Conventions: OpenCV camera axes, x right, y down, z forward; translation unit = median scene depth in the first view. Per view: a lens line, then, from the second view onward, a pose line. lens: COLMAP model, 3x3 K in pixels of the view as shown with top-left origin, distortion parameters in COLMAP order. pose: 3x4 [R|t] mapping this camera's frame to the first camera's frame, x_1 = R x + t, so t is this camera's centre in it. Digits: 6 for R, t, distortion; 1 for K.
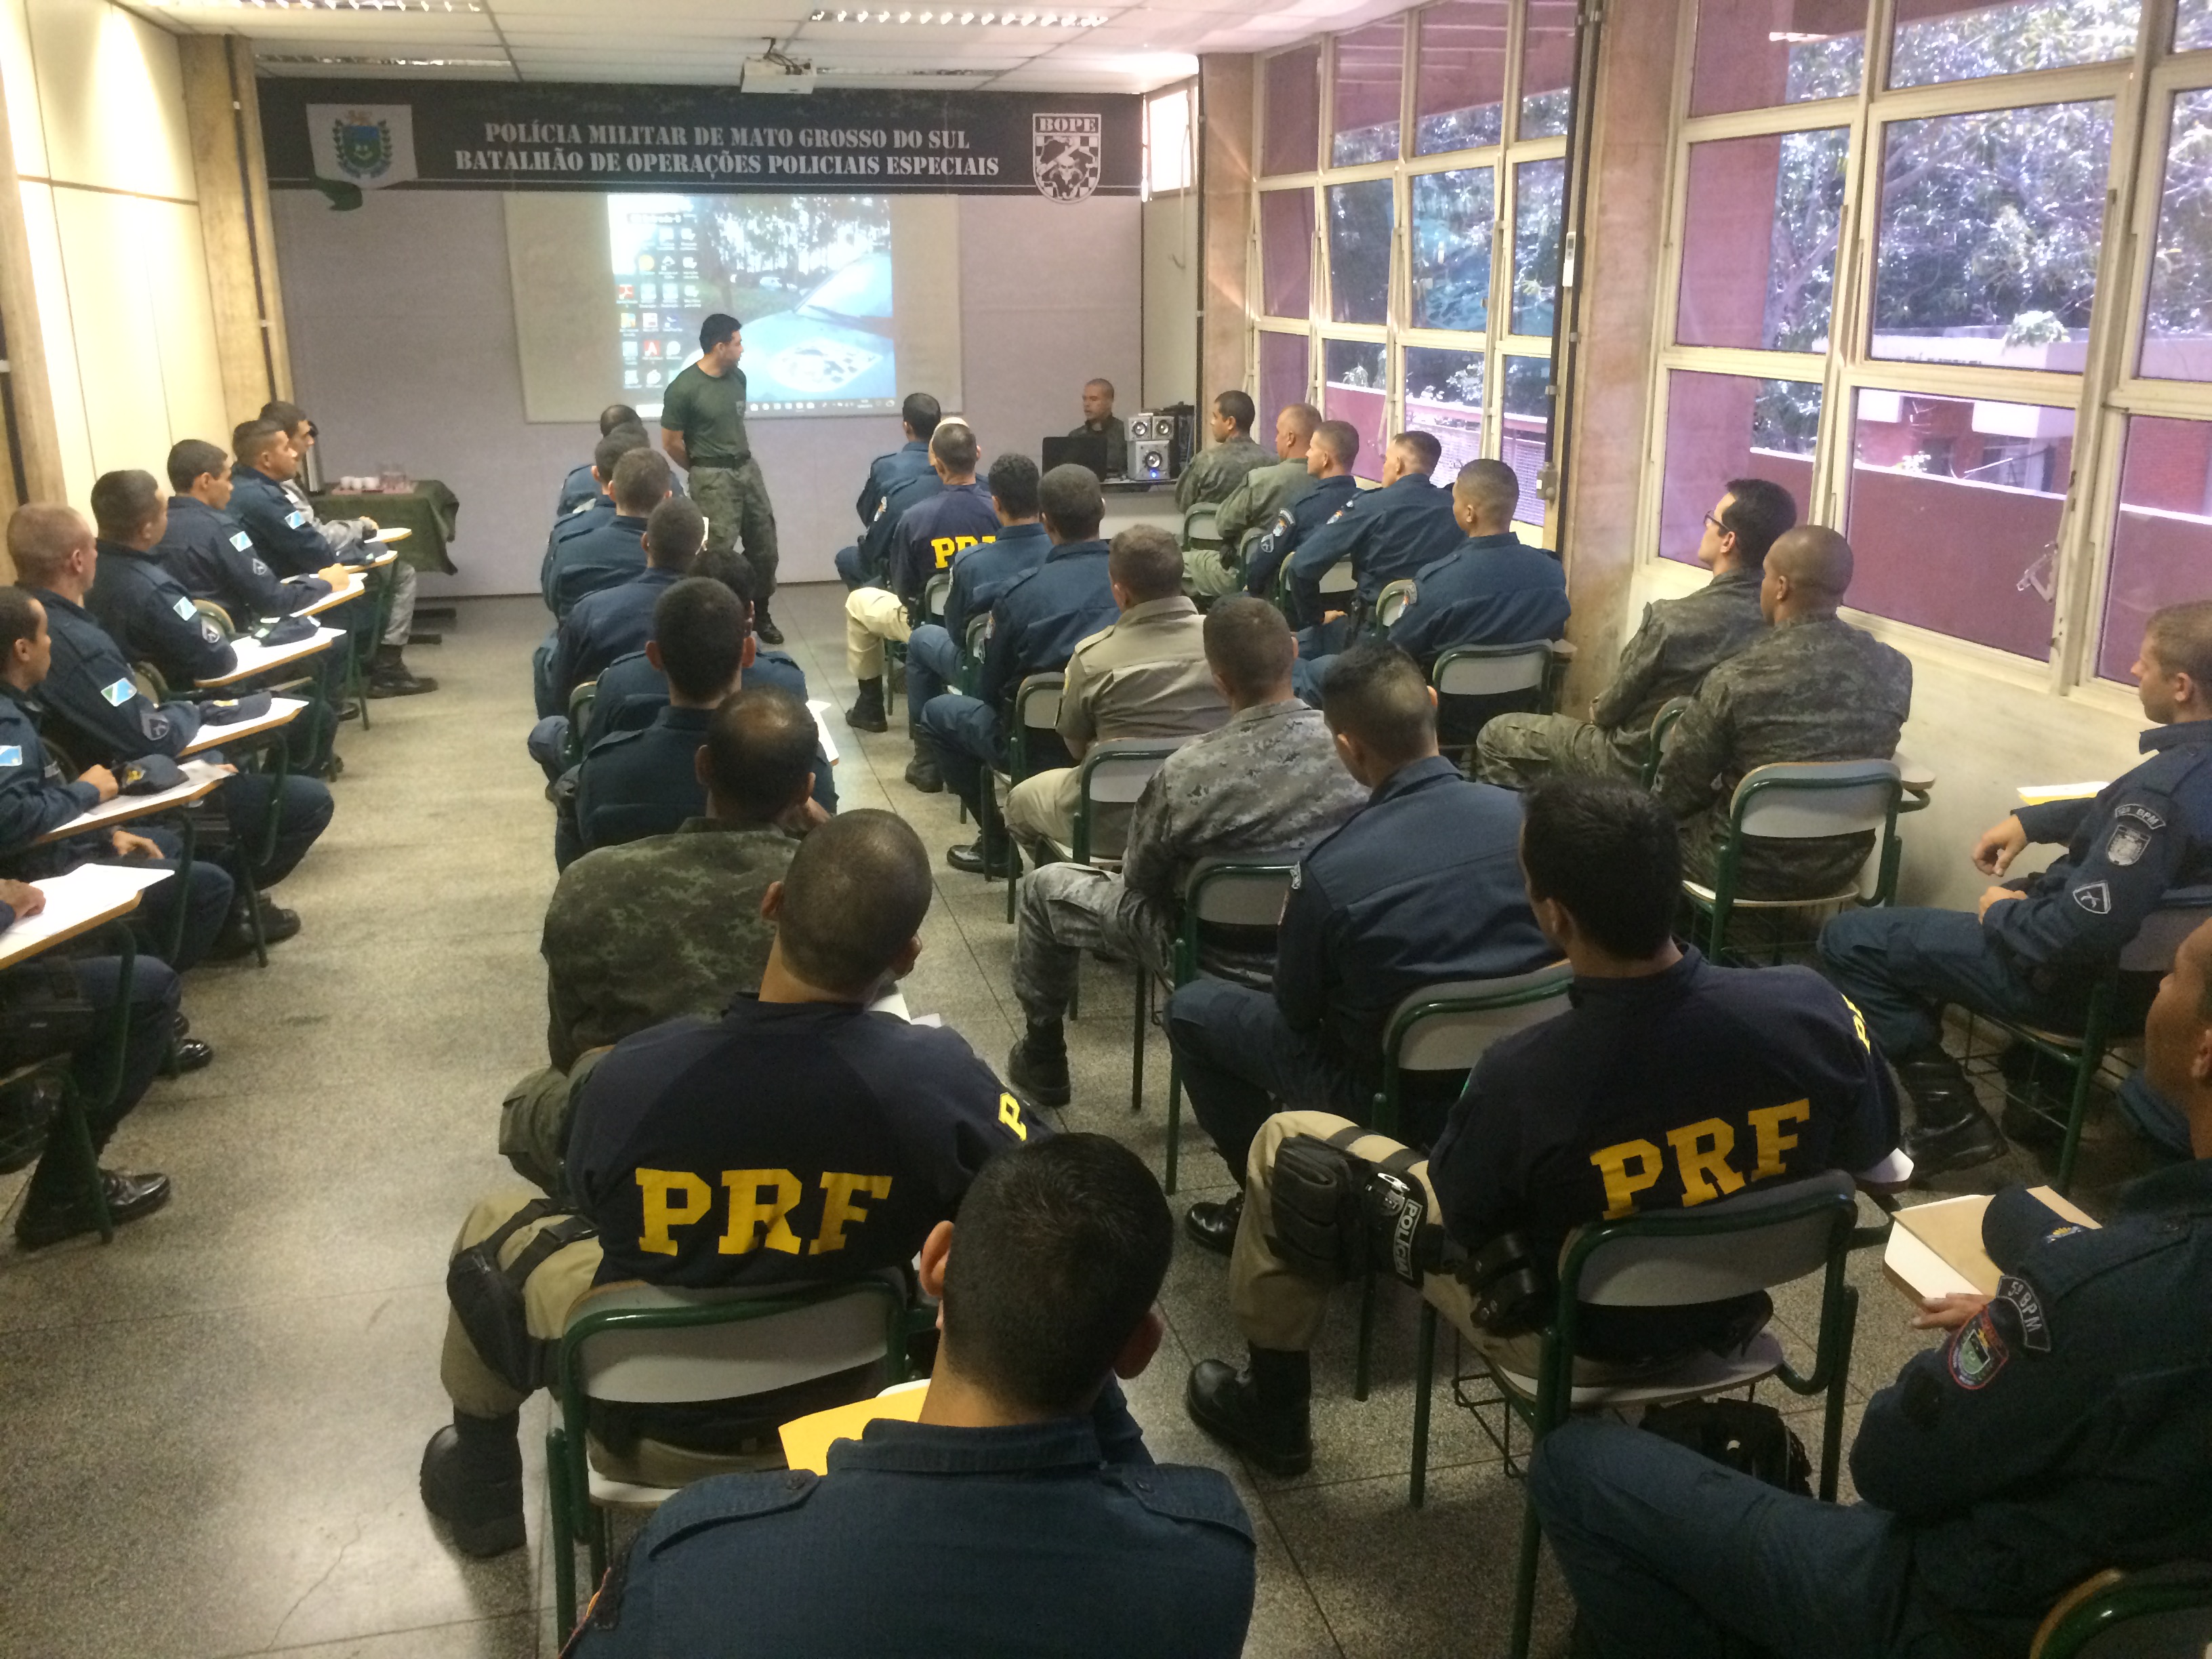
lens RADIAL K [[1845.7, 0, 1090.8], [0, 1845.7, 826.7], [0, 0, 1]] dist [0.082488, -0.118258]
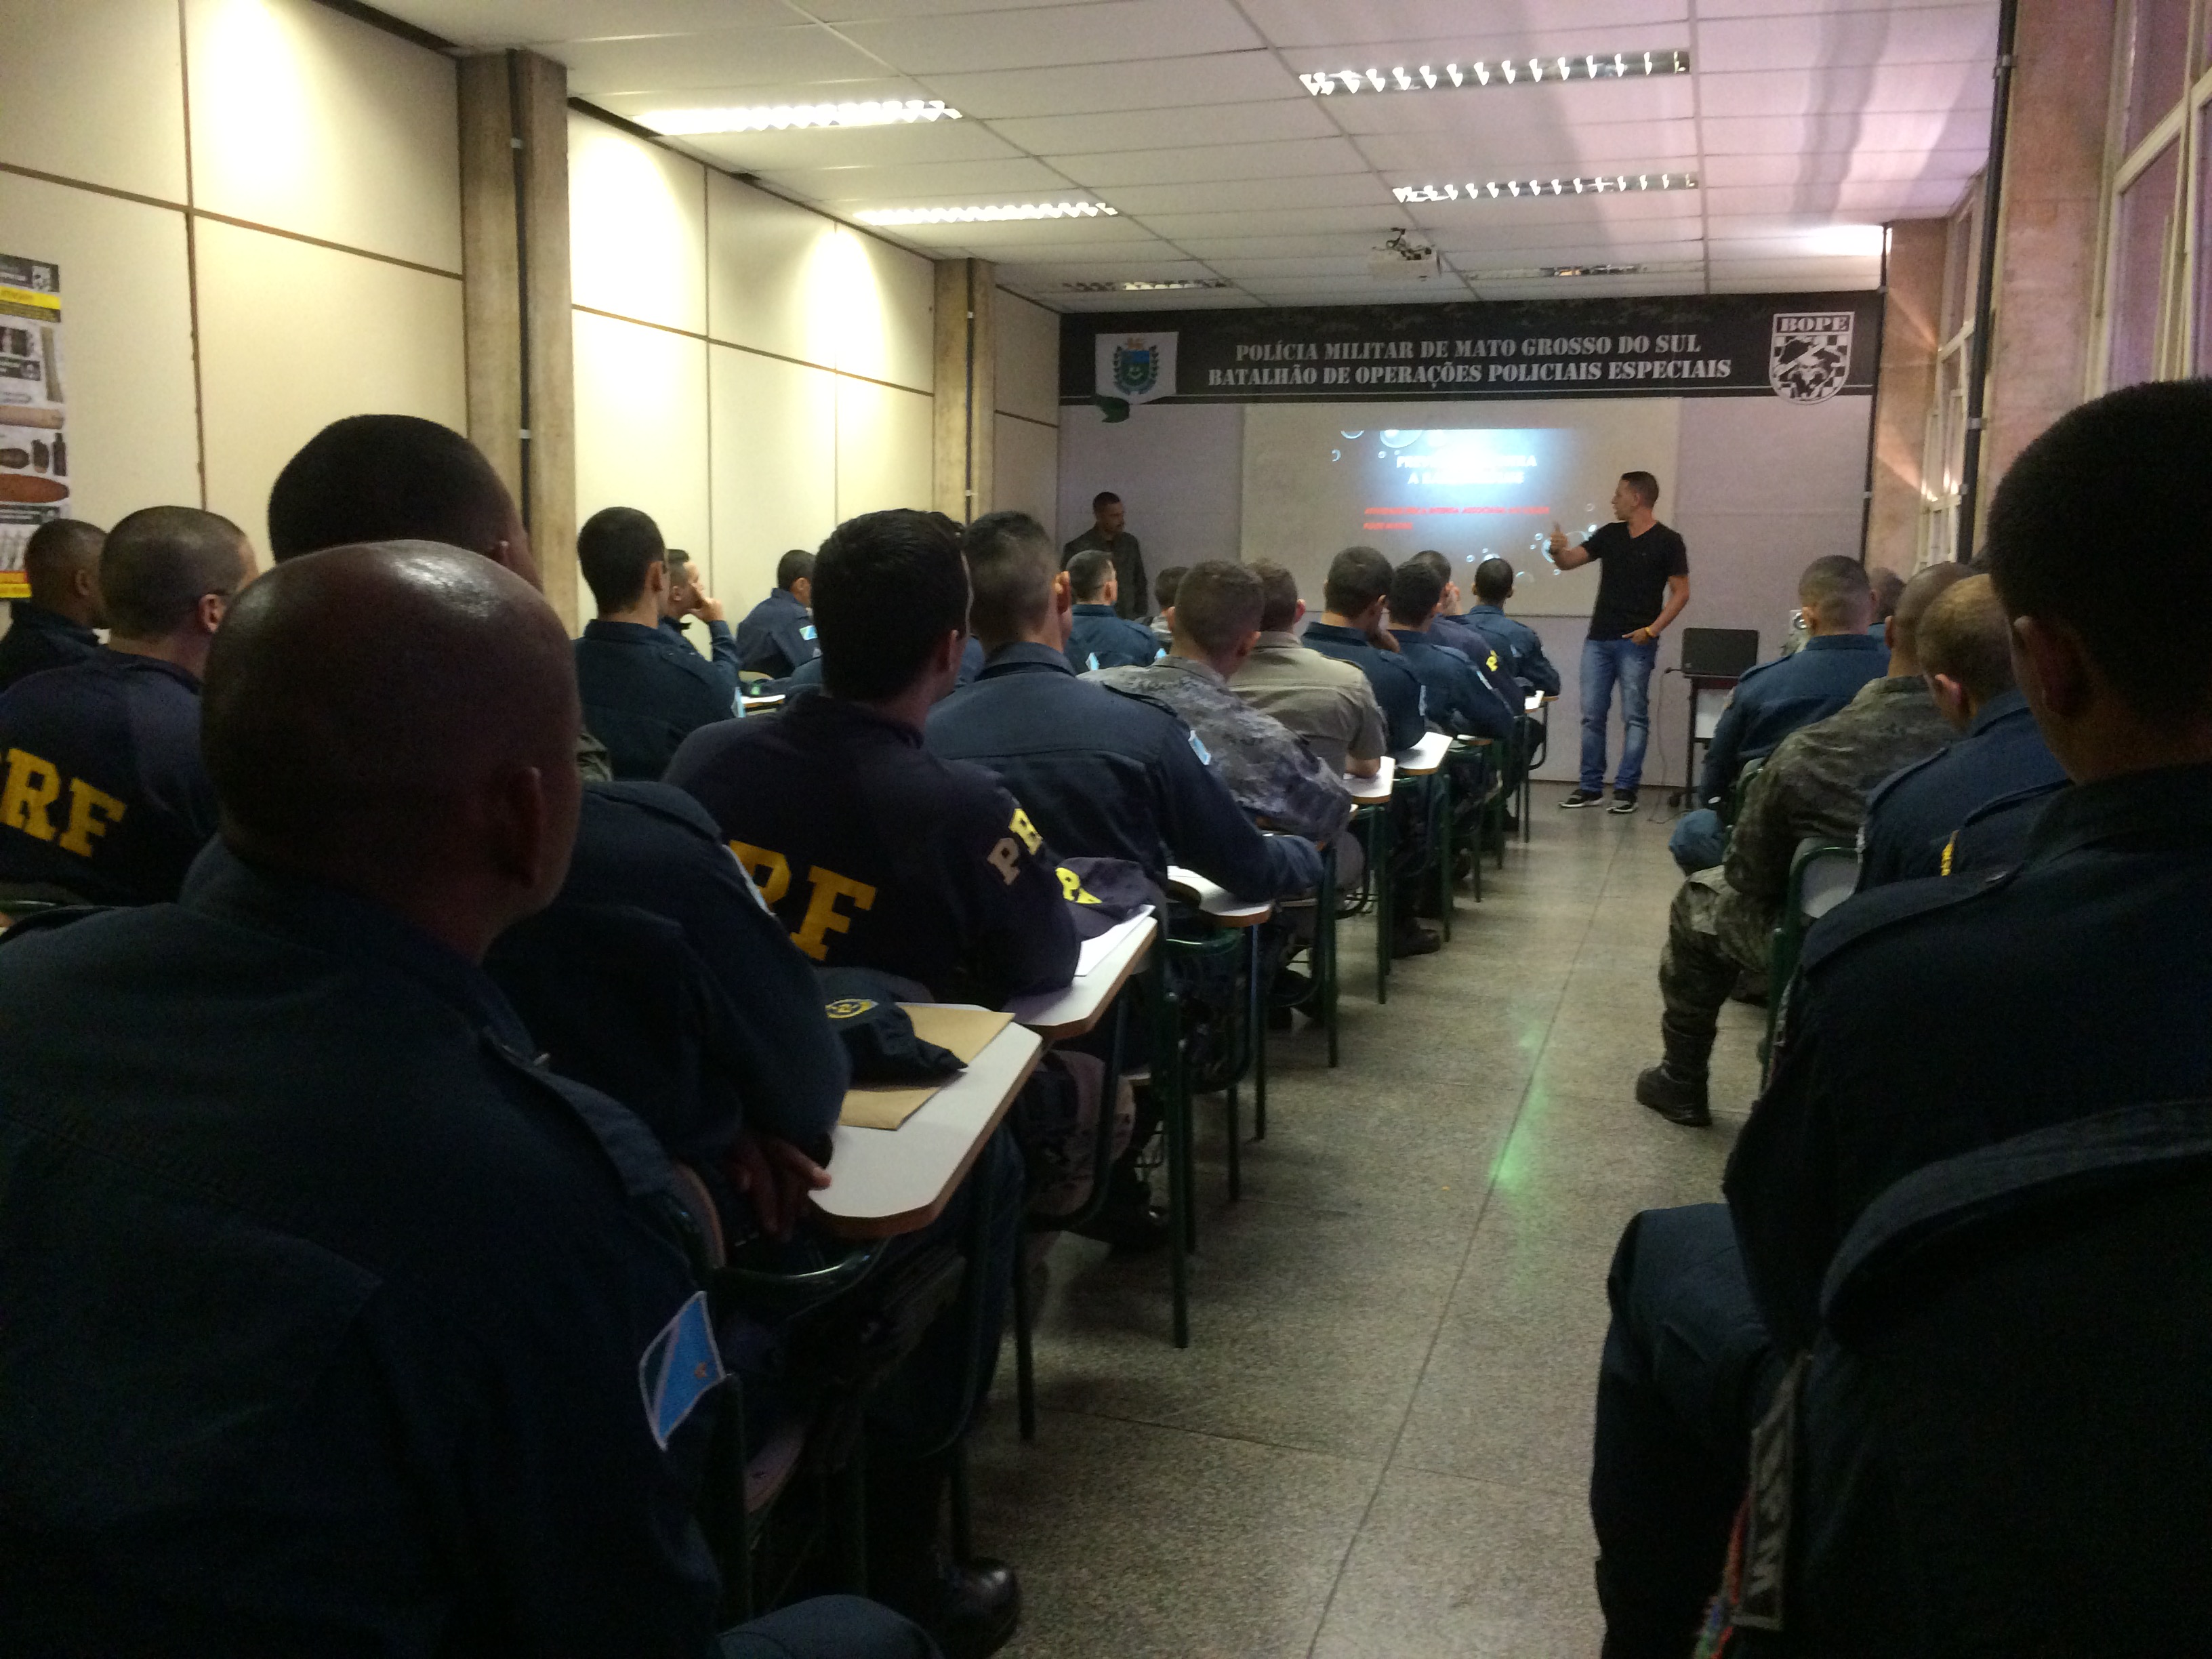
lens RADIAL K [[1867.4, 0, 1094.5], [0, 1867.4, 826.3], [0, 0, 1]] dist [0.080808, -0.126600]
pose [[0.851274, 0.092339, -0.516532, 0.207588], [-0.173873, 0.978419, -0.111643, 0.044973], [0.495076, 0.184849, 0.848958, 0.057732]]
